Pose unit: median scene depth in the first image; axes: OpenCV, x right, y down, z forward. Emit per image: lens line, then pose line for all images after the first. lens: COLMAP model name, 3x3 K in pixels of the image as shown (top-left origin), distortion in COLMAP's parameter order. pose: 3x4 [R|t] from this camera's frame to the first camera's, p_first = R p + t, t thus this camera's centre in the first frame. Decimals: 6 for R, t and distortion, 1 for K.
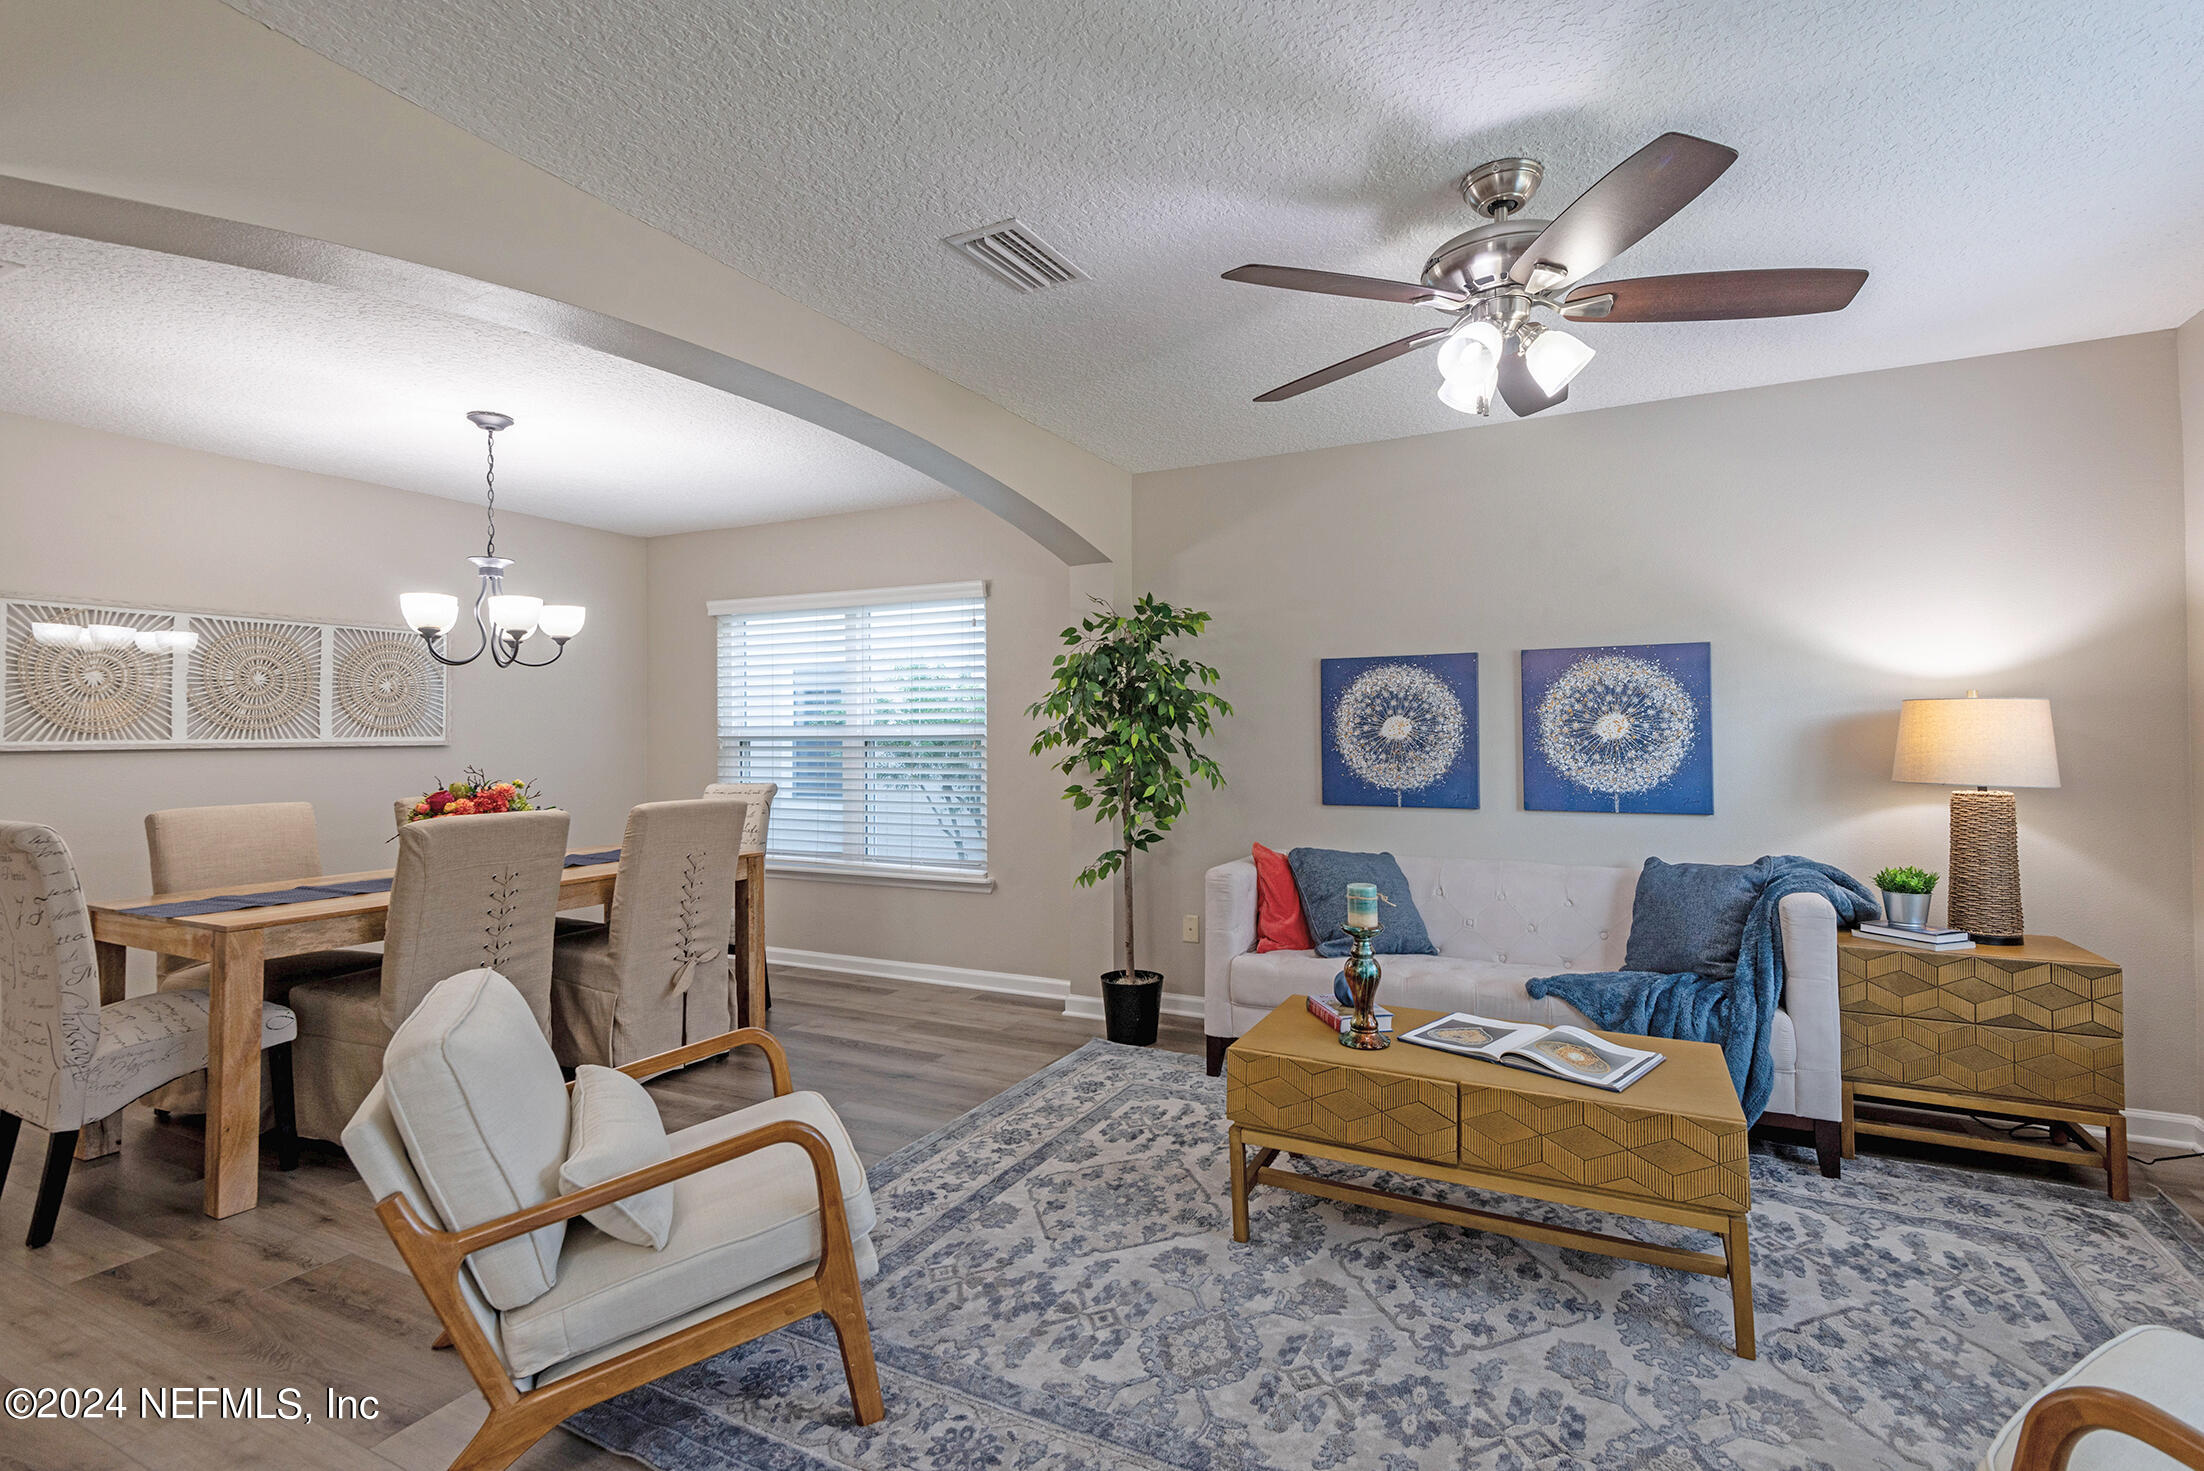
lens RADIAL K [[1001.6, 0, 1108.2], [0, 1001.6, 720.2], [0, 0, 1]] dist [0.036977, -0.021348]
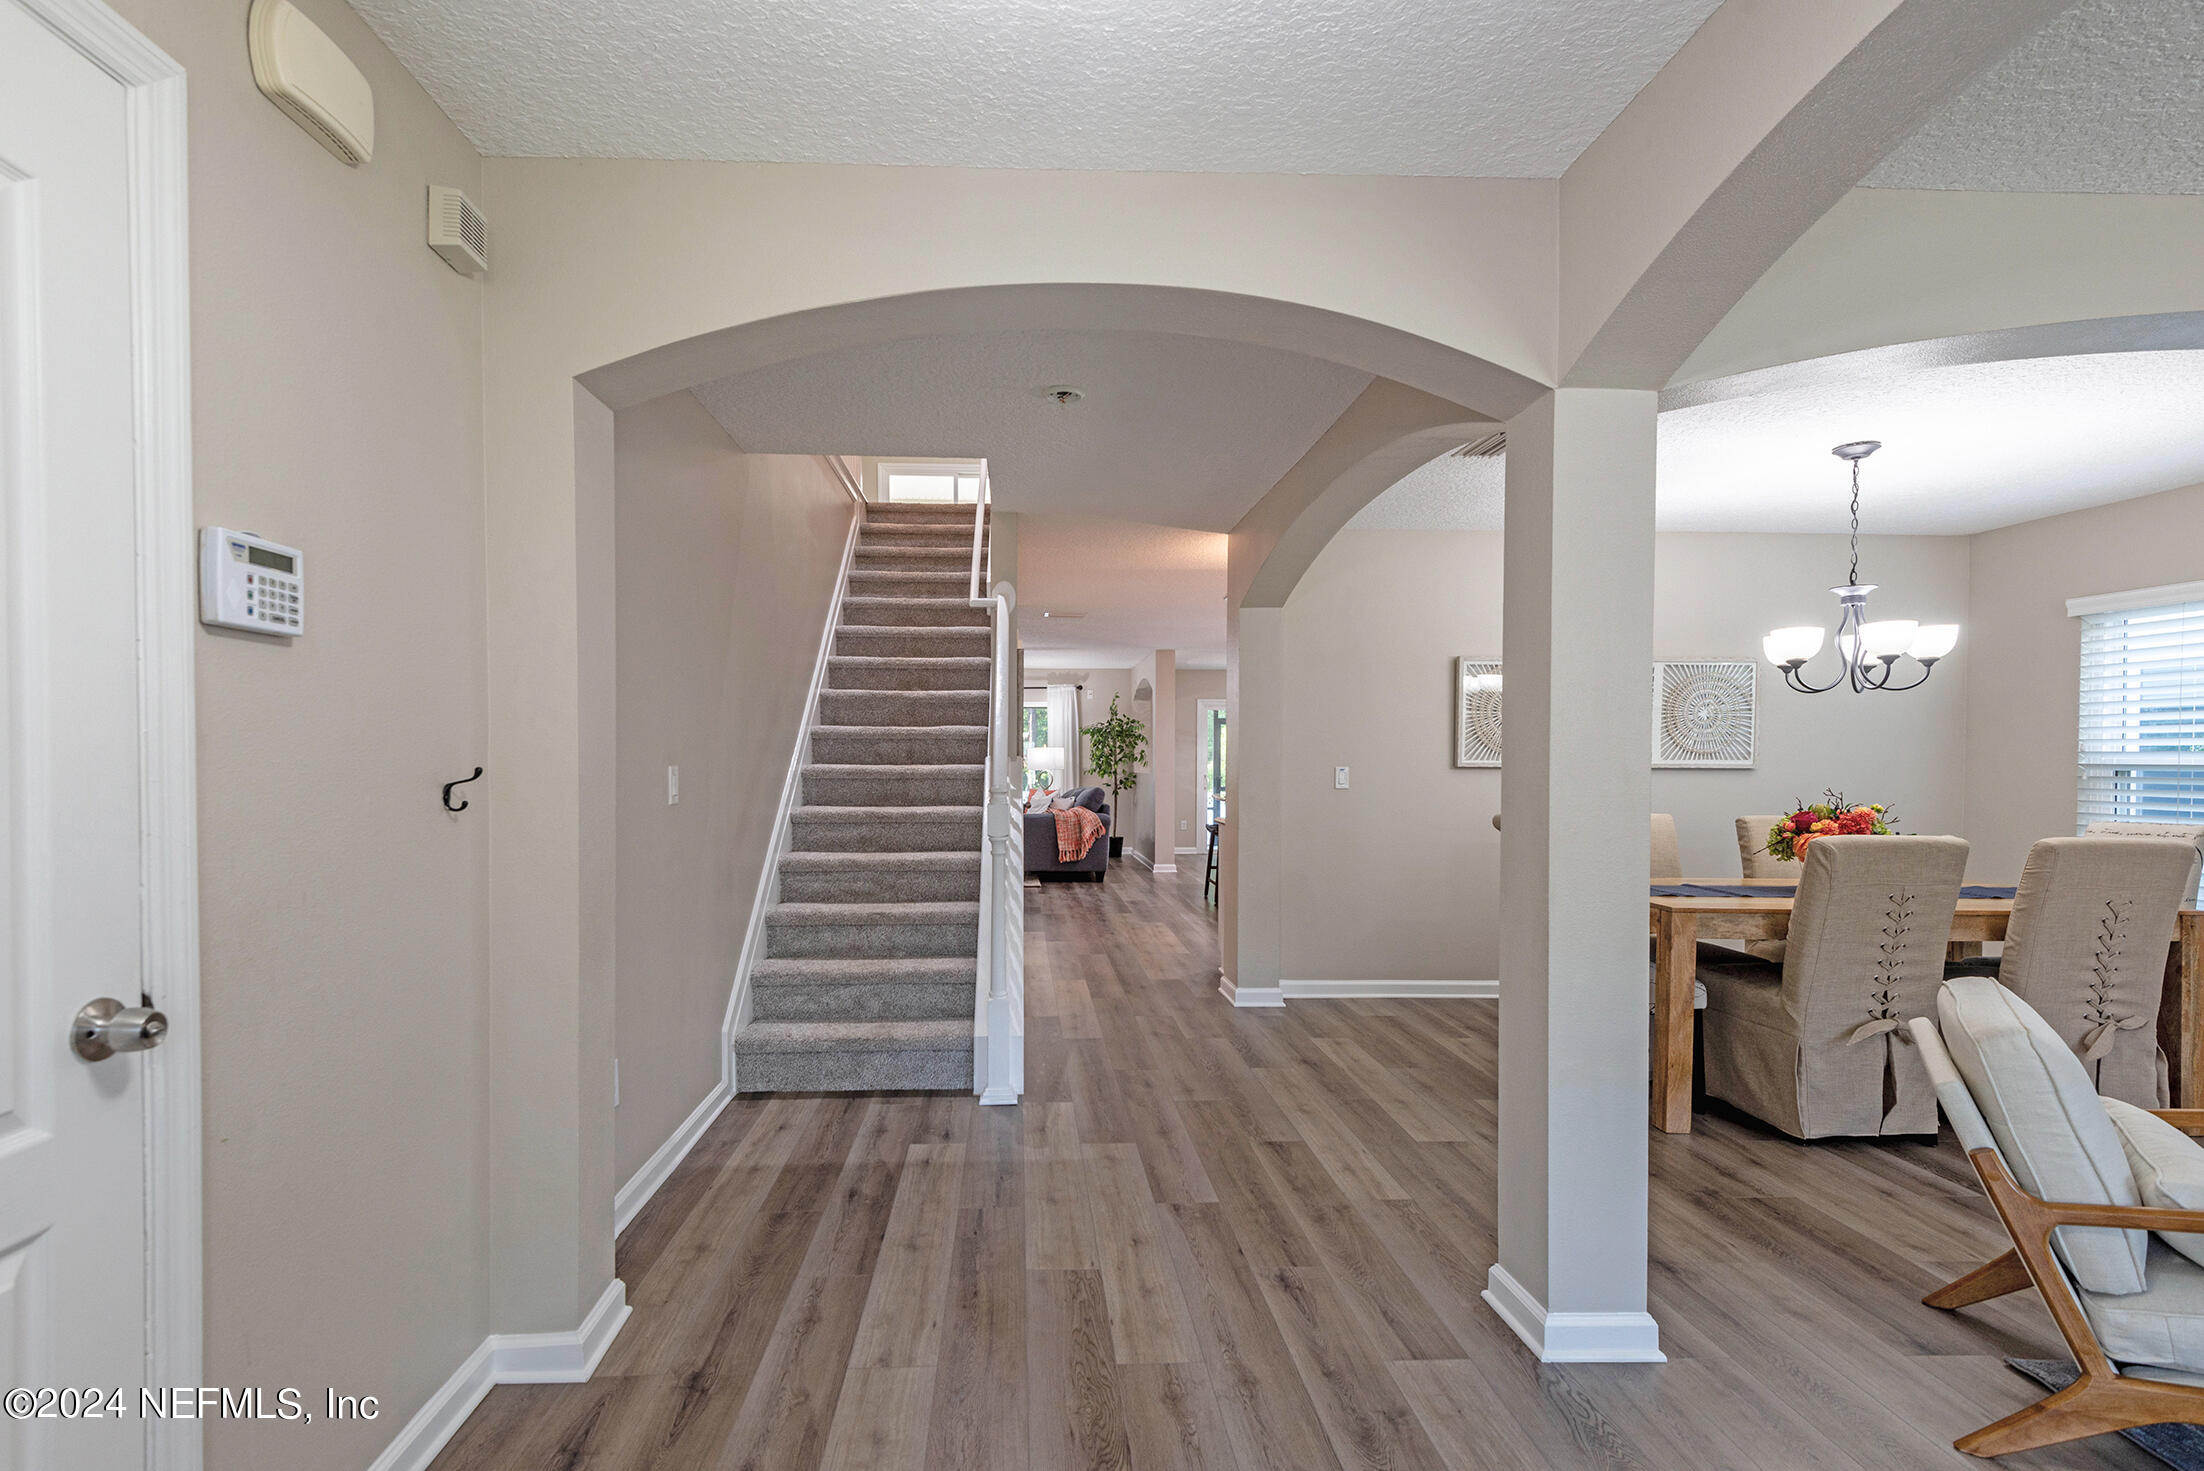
lens RADIAL K [[1032.5, 0, 1043.4], [0, 1032.5, 777.5], [0, 0, 1]] dist [0.026050, -0.015389]
pose [[0.480437, 0.026672, -0.876623, -0.085063], [0.001772, 0.999506, 0.031382, -0.002017], [0.877027, -0.016631, 0.480153, -0.253871]]
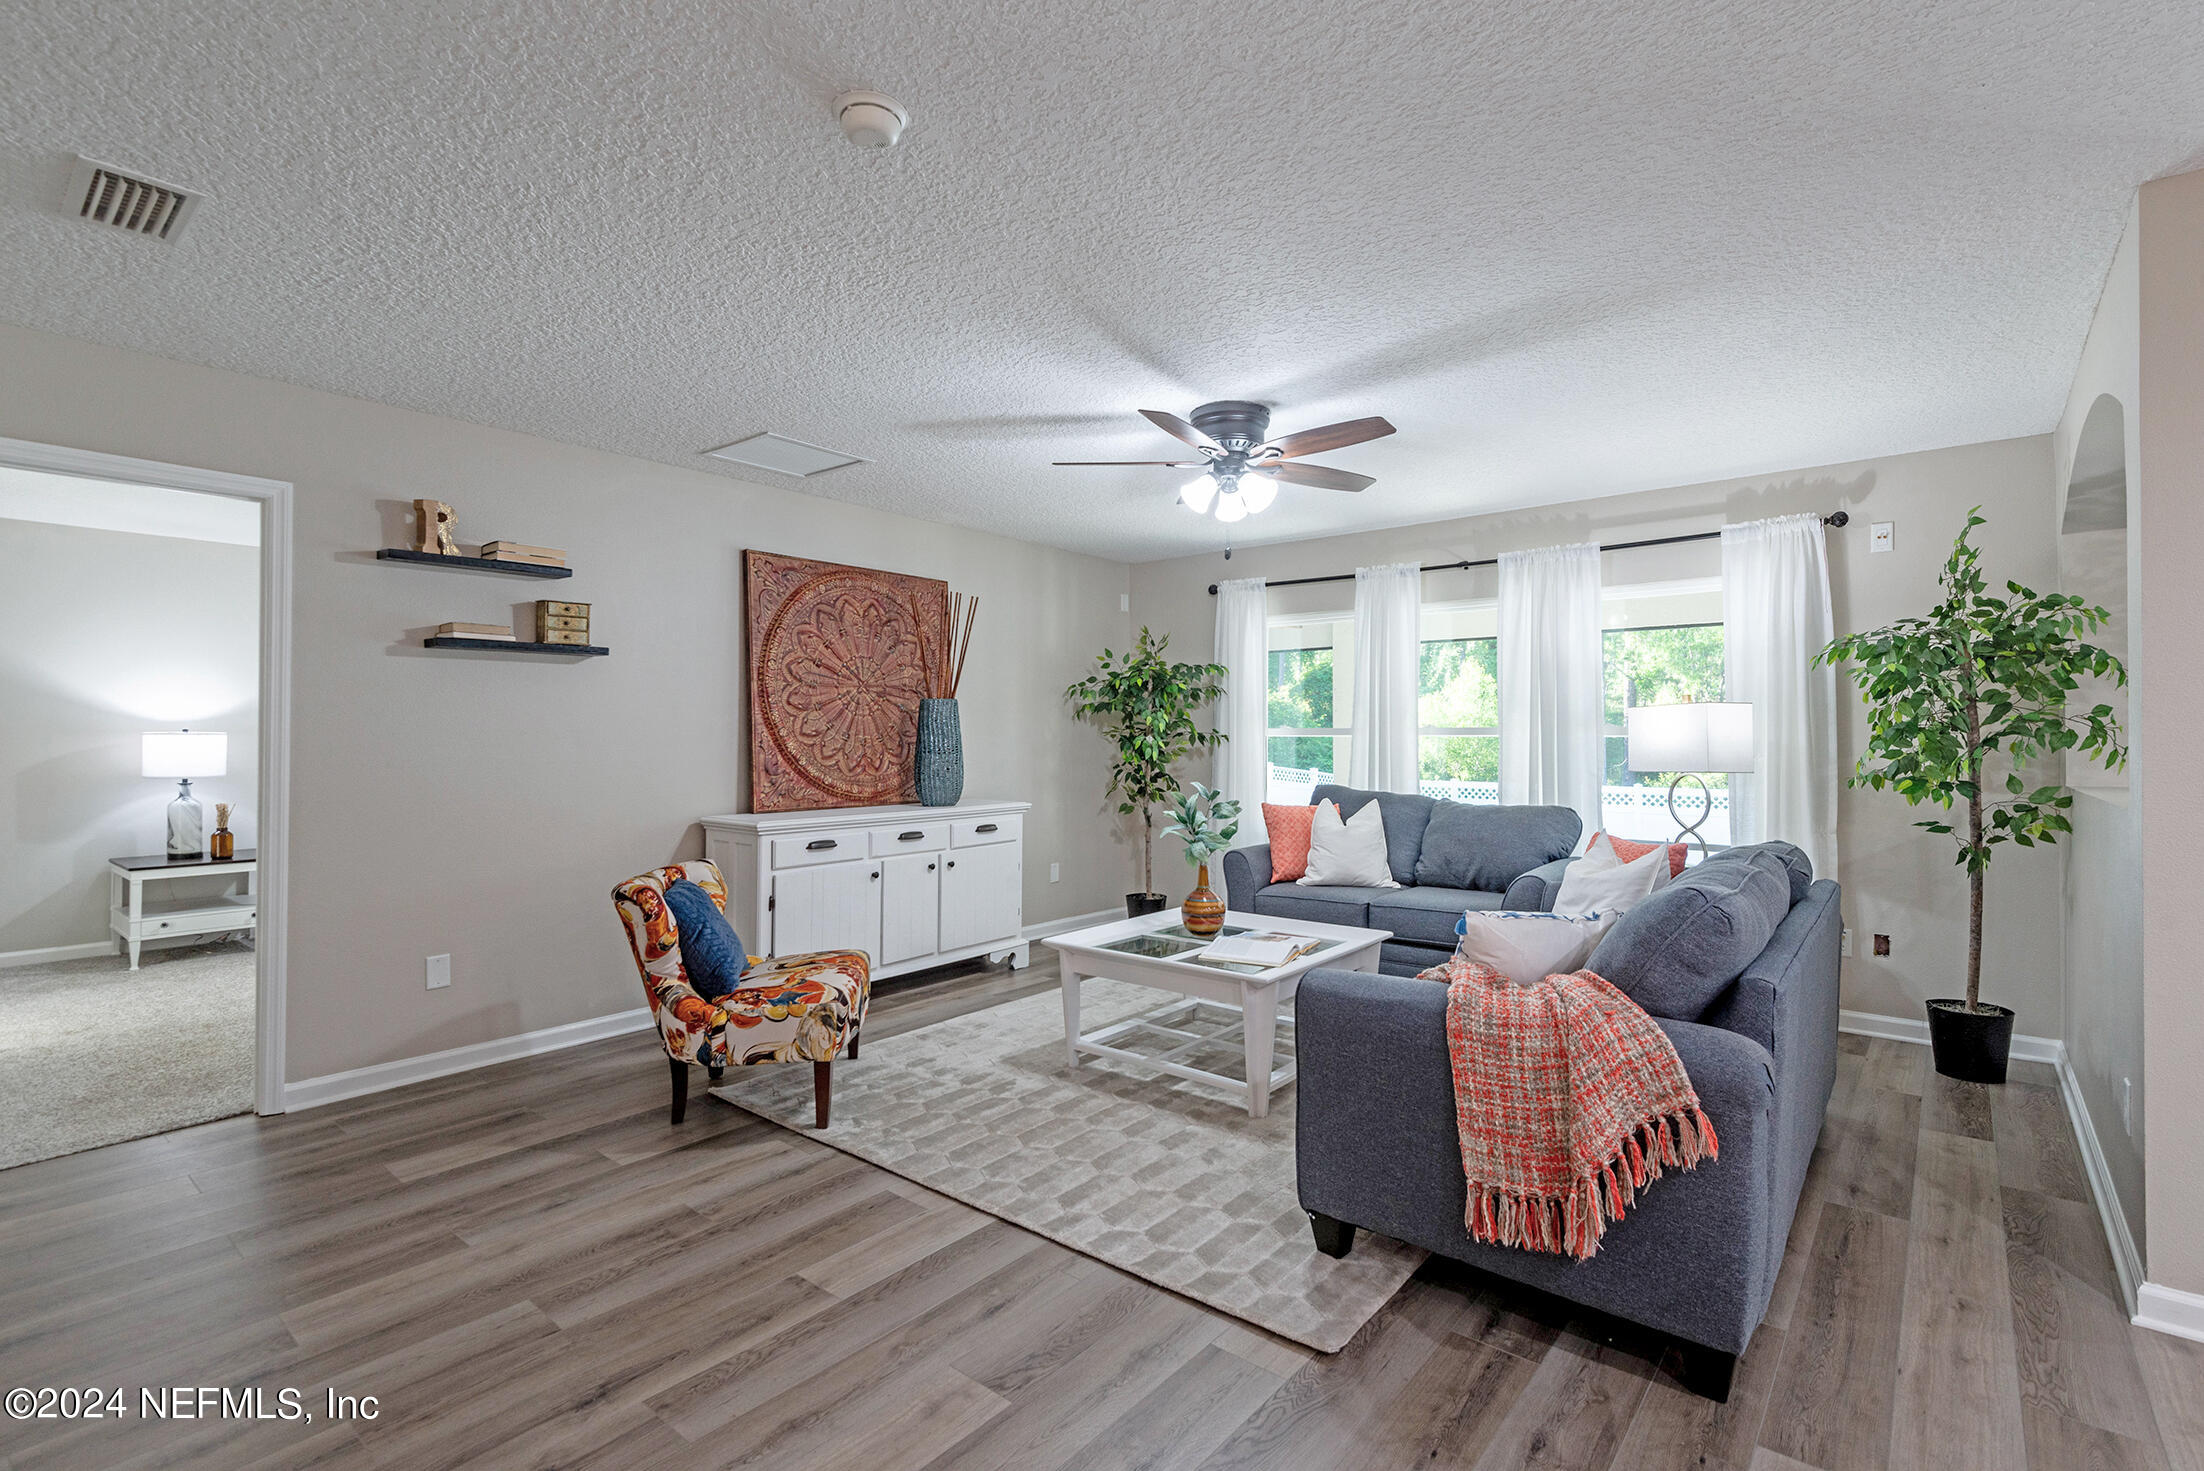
lens RADIAL K [[1017.2, 0, 1114.4], [0, 1017.2, 720.7], [0, 0, 1]] dist [0.026311, -0.015911]
pose [[-0.210686, -0.005141, -0.977540, -1.917310], [0.008879, 0.999935, -0.007172, 0.028560], [0.977513, -0.010191, -0.210627, 1.061429]]
